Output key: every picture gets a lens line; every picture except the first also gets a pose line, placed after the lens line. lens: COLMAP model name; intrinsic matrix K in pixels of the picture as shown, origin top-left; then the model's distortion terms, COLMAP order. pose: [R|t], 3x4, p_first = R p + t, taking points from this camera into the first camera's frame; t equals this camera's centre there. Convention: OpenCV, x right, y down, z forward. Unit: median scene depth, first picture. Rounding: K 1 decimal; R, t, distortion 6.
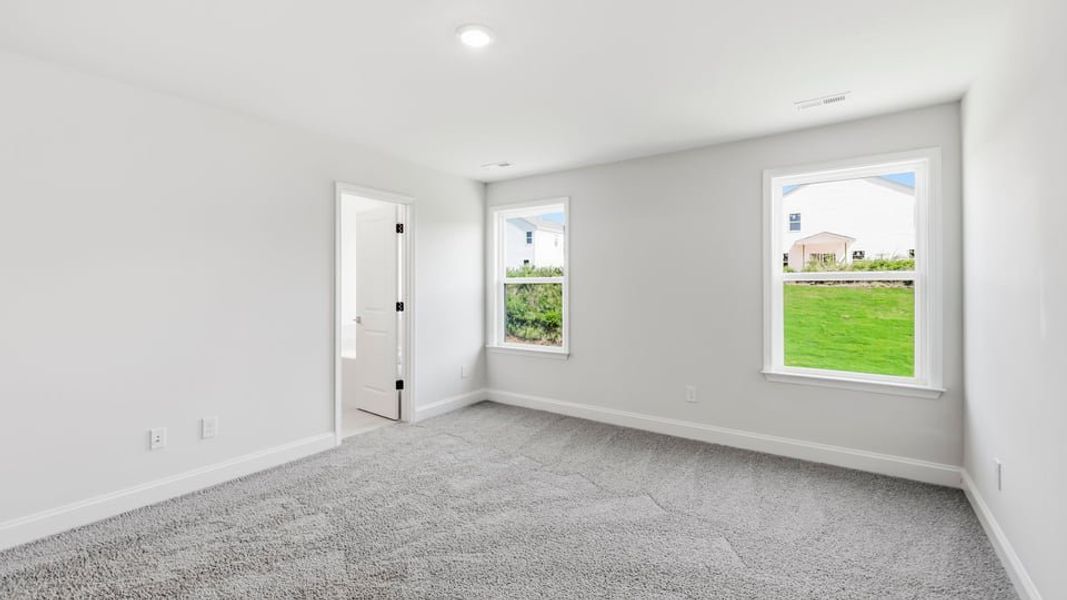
lens RADIAL K [[468.3, 0, 534.5], [0, 468.3, 290.8], [0, 0, 1]] dist [-0.000939, -0.000842]
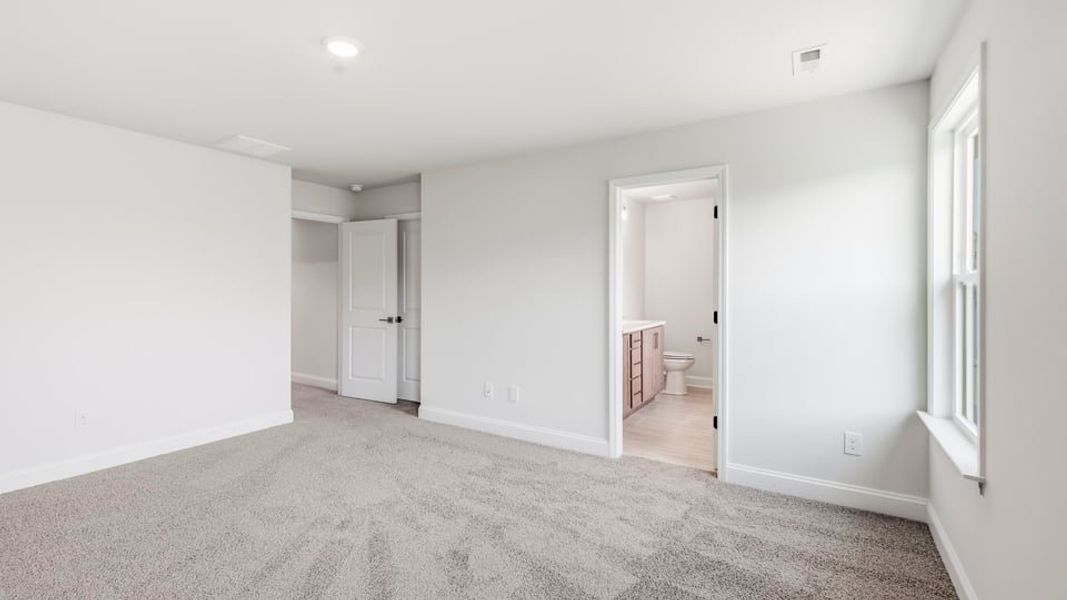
lens RADIAL K [[468.3, 0, 528.9], [0, 468.3, 293.6], [0, 0, 1]] dist [-0.000939, -0.000842]
pose [[0.028944, 0.010324, -0.999528, 0.532038], [-0.009645, 0.999903, 0.010048, -0.010217], [0.999535, 0.009350, 0.029041, 0.813121]]
